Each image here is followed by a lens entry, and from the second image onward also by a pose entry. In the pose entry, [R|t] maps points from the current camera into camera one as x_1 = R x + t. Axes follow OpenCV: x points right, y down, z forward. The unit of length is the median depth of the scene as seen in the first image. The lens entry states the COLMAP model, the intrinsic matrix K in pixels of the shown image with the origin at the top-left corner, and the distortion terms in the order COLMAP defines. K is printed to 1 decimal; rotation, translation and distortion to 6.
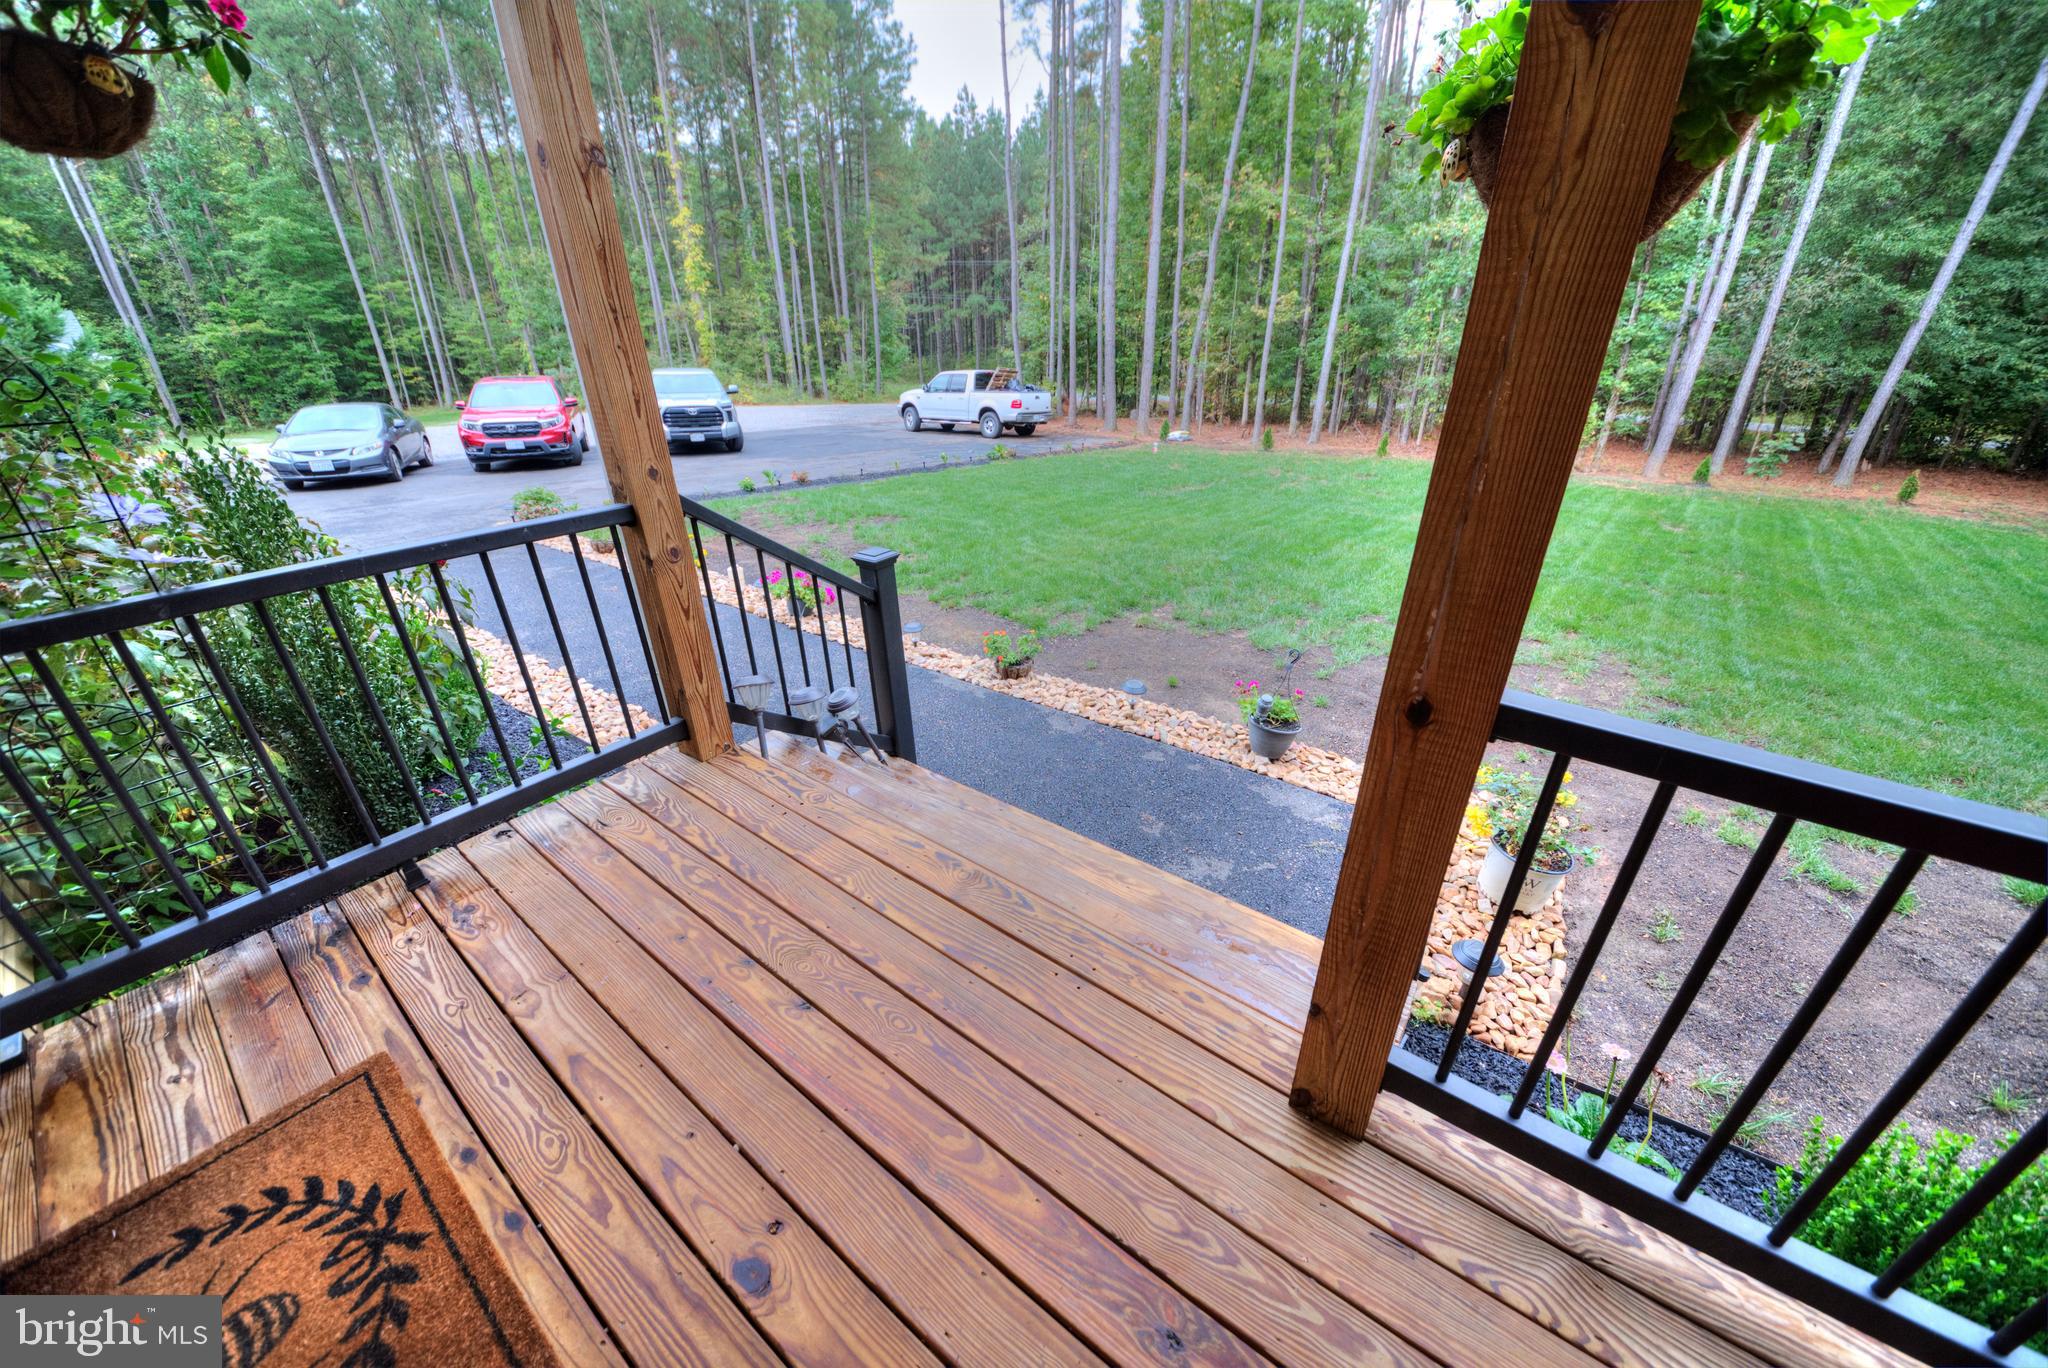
lens RADIAL K [[711.0, 0, 1027.1], [0, 711.0, 696.0], [0, 0, 1]] dist [-0.021486, -0.000723]
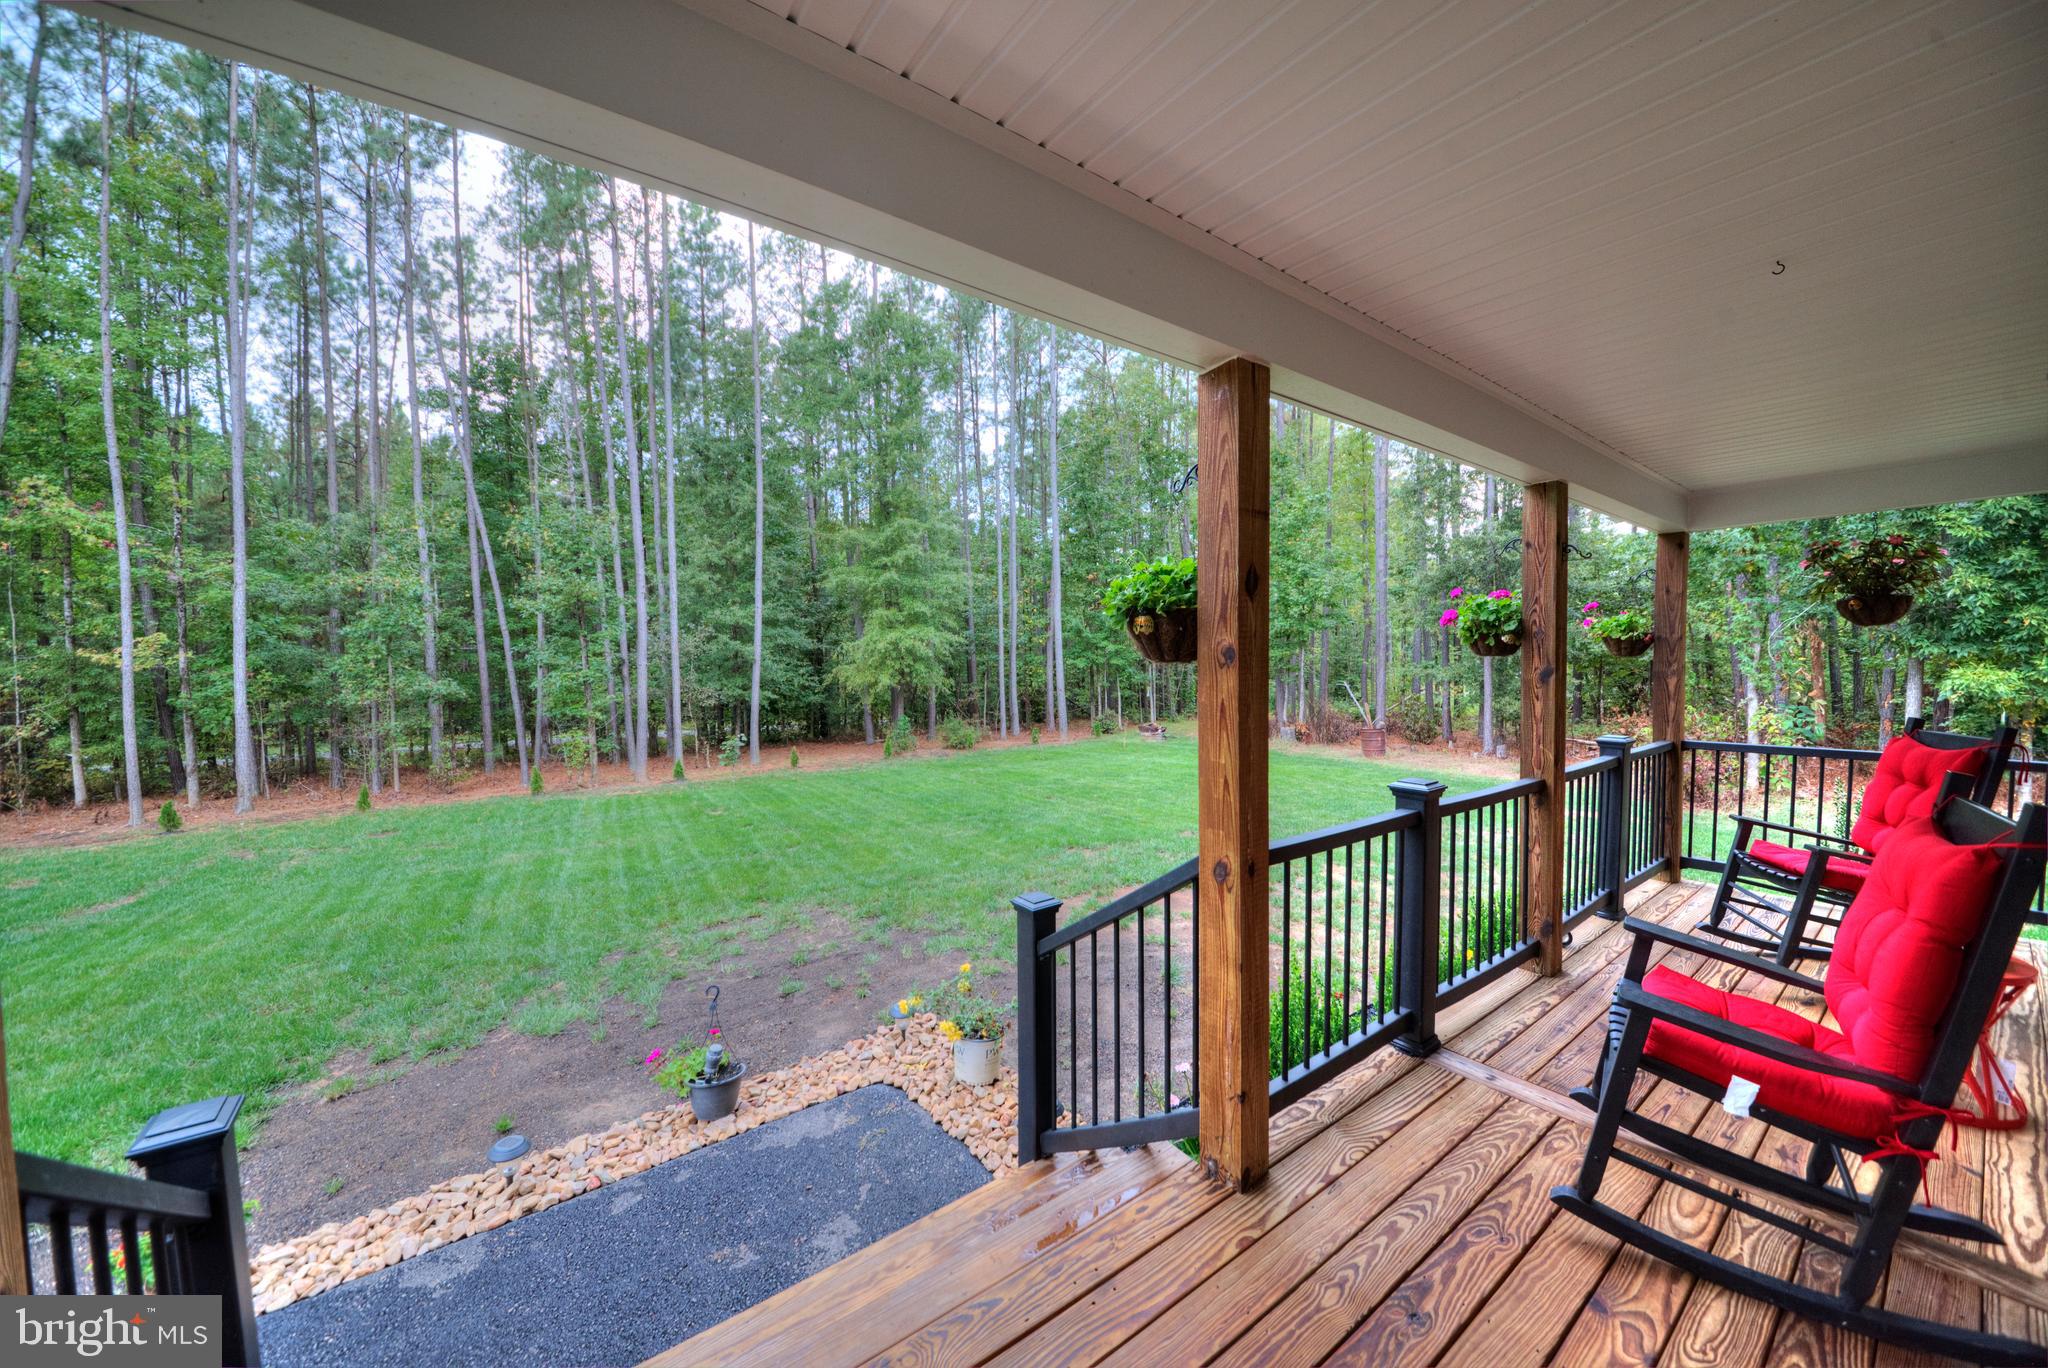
lens RADIAL K [[711.0, 0, 1019.3], [0, 711.0, 681.7], [0, 0, 1]] dist [-0.021486, -0.000723]
pose [[0.298154, -0.018252, 0.954343, -0.262400], [0.446554, 0.886323, -0.122560, -0.084631], [-0.843619, 0.462708, 0.272411, 0.130973]]
